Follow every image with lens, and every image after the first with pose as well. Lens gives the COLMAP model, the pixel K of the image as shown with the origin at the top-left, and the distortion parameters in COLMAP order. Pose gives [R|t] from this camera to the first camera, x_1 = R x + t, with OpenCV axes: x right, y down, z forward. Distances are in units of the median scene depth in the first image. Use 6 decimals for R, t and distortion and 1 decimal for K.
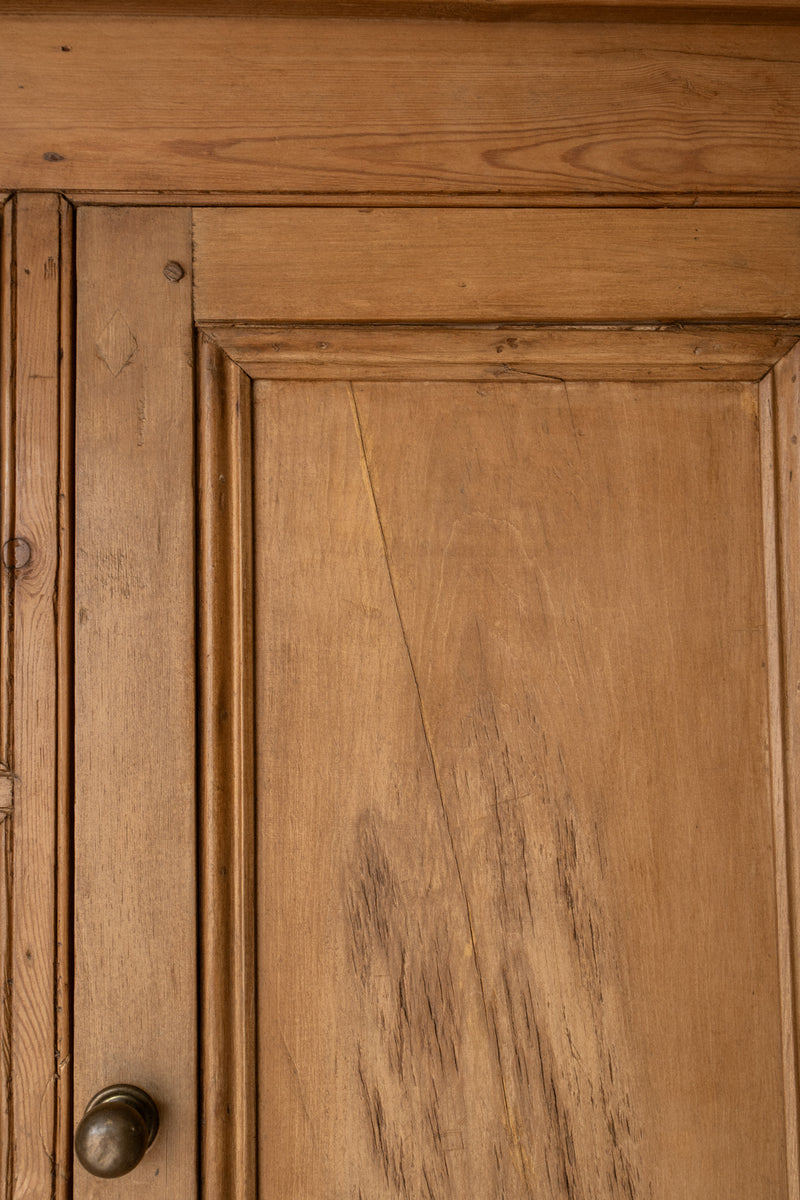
lens RADIAL K [[1154.0, 0, 406.6], [0, 1154.0, 611.9], [0, 0, 1]] dist [0.004294, 0.000000]
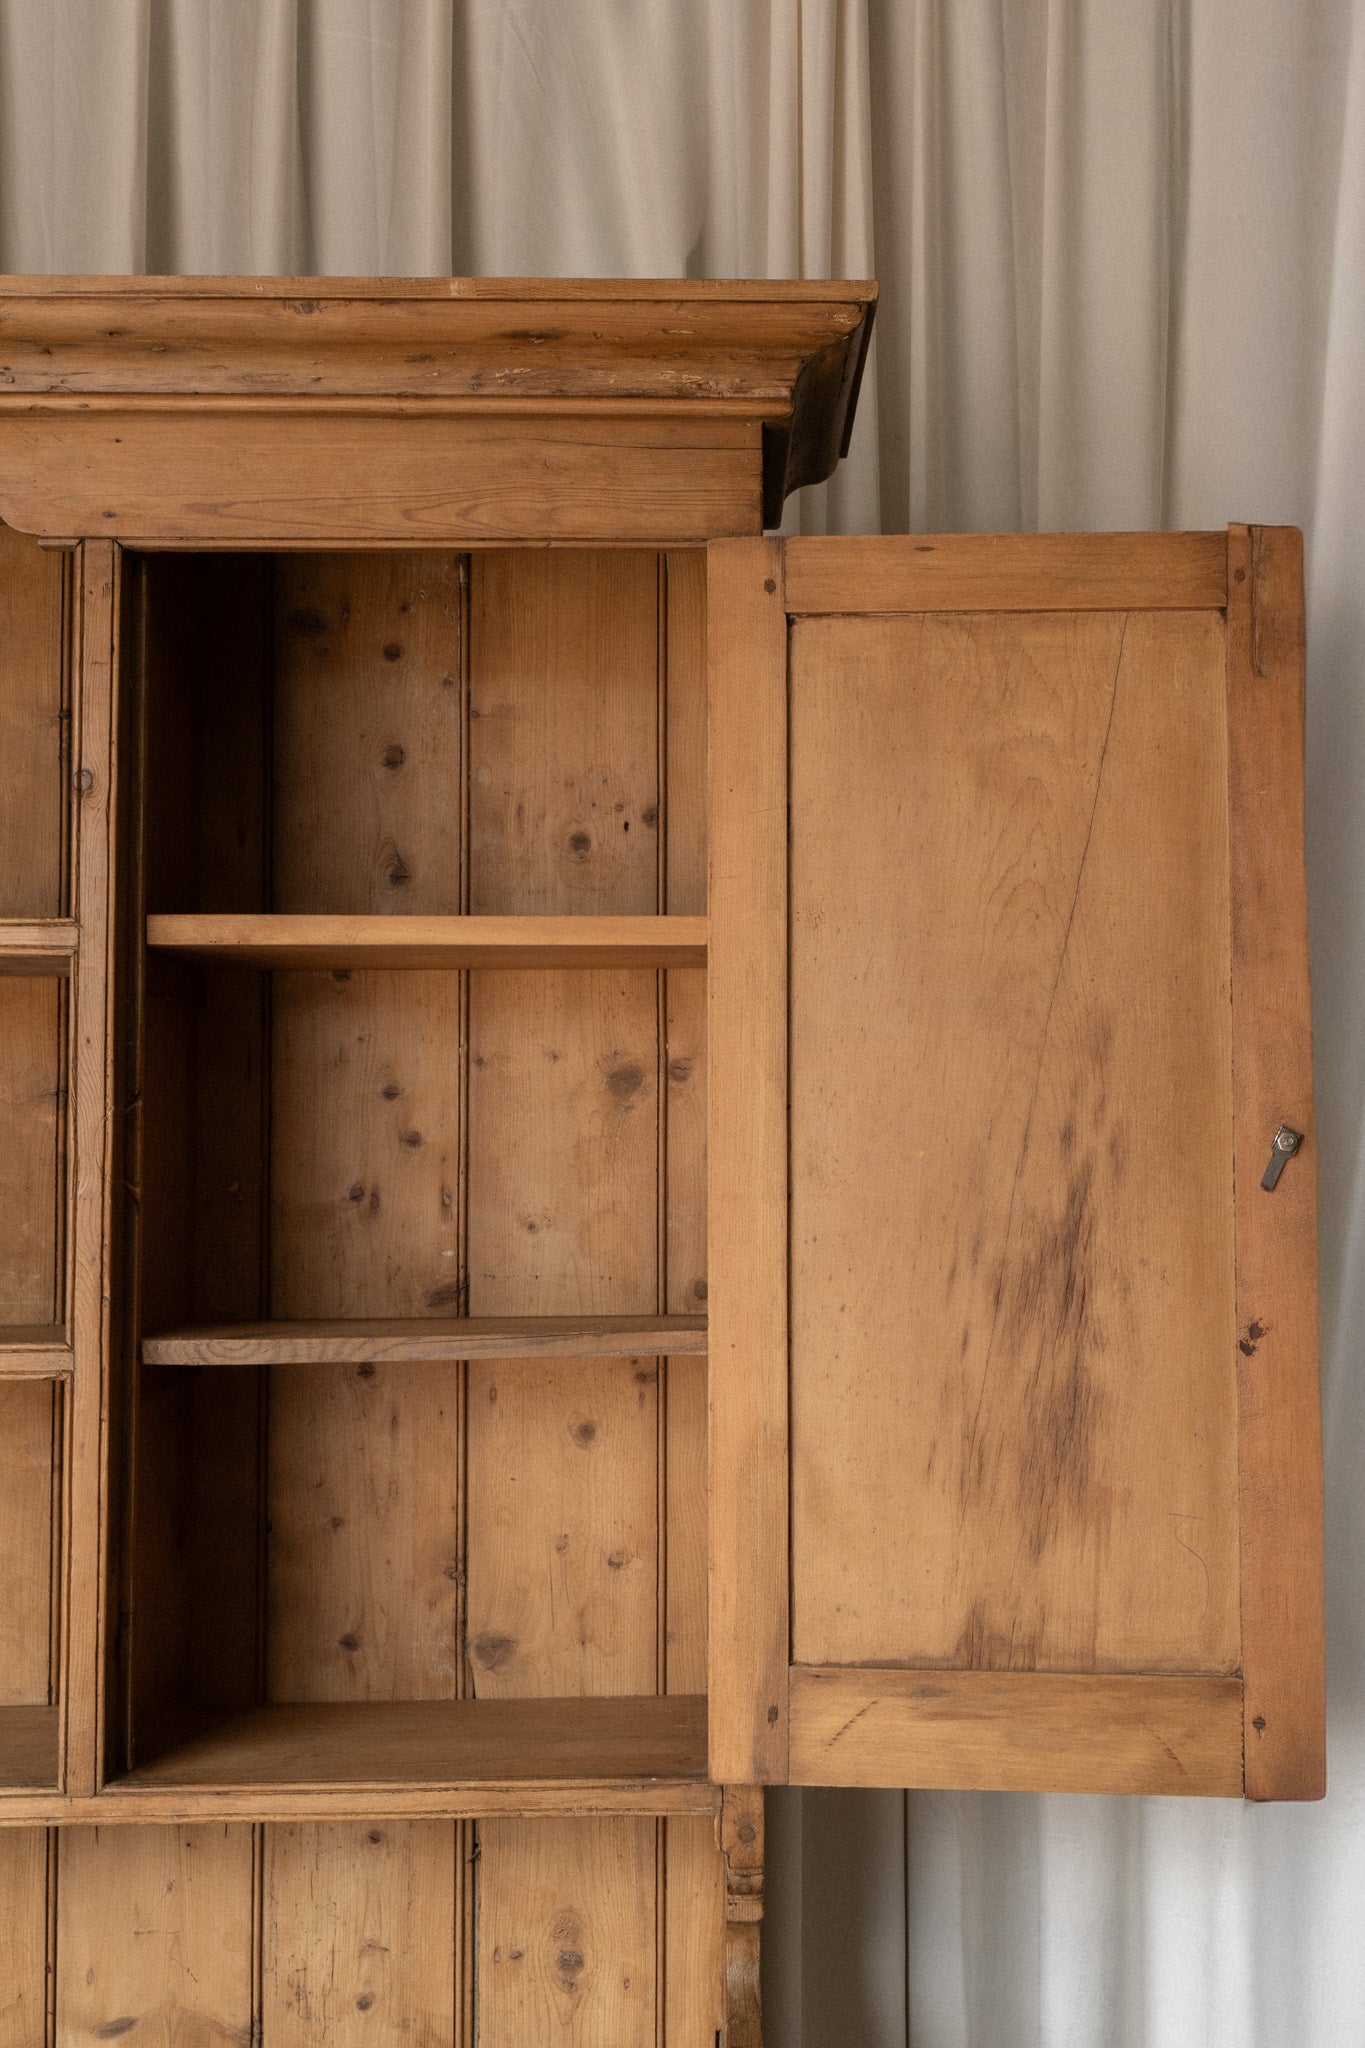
lens RADIAL K [[2262.0, 0, 775.7], [0, 2262.0, 1075.1], [0, 0, 1]] dist [0.008689, 0.000000]
pose [[0.999440, 0.015331, -0.029732, 0.649122], [-0.014757, 0.999703, 0.019411, 0.258451], [0.030021, -0.018962, 0.999369, -1.901380]]
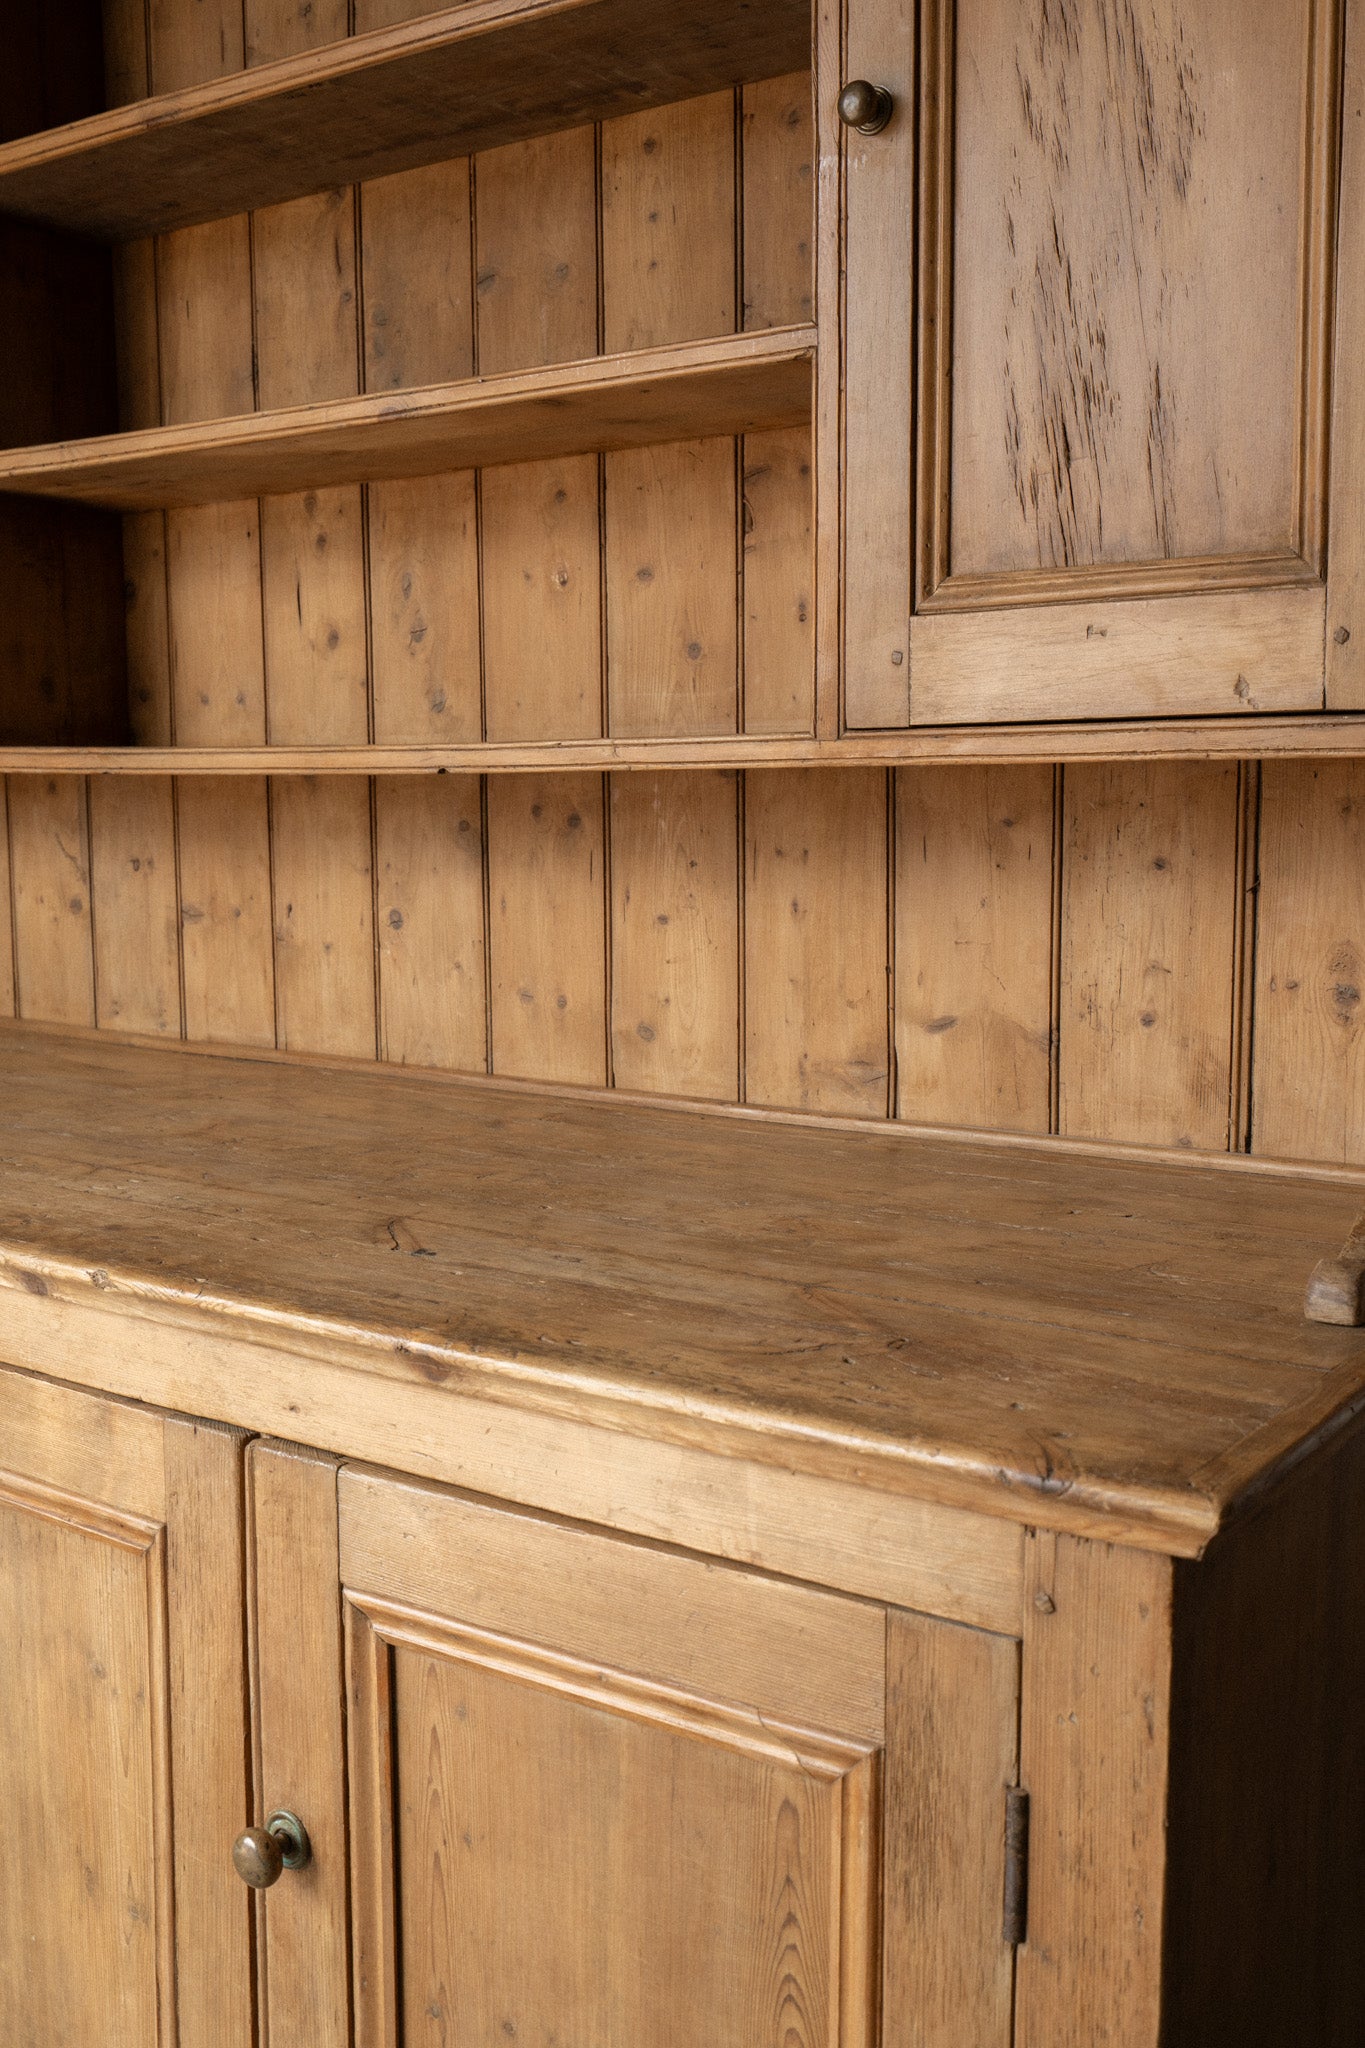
lens RADIAL K [[1969.5, 0, 703.5], [0, 1969.5, 1028.9], [0, 0, 1]] dist [0.004294, 0.000000]
pose [[0.777547, 0.092323, -0.622010, 1.311660], [0.033699, 0.981624, 0.187825, 1.104107], [0.627921, -0.167004, 0.760148, -1.360258]]
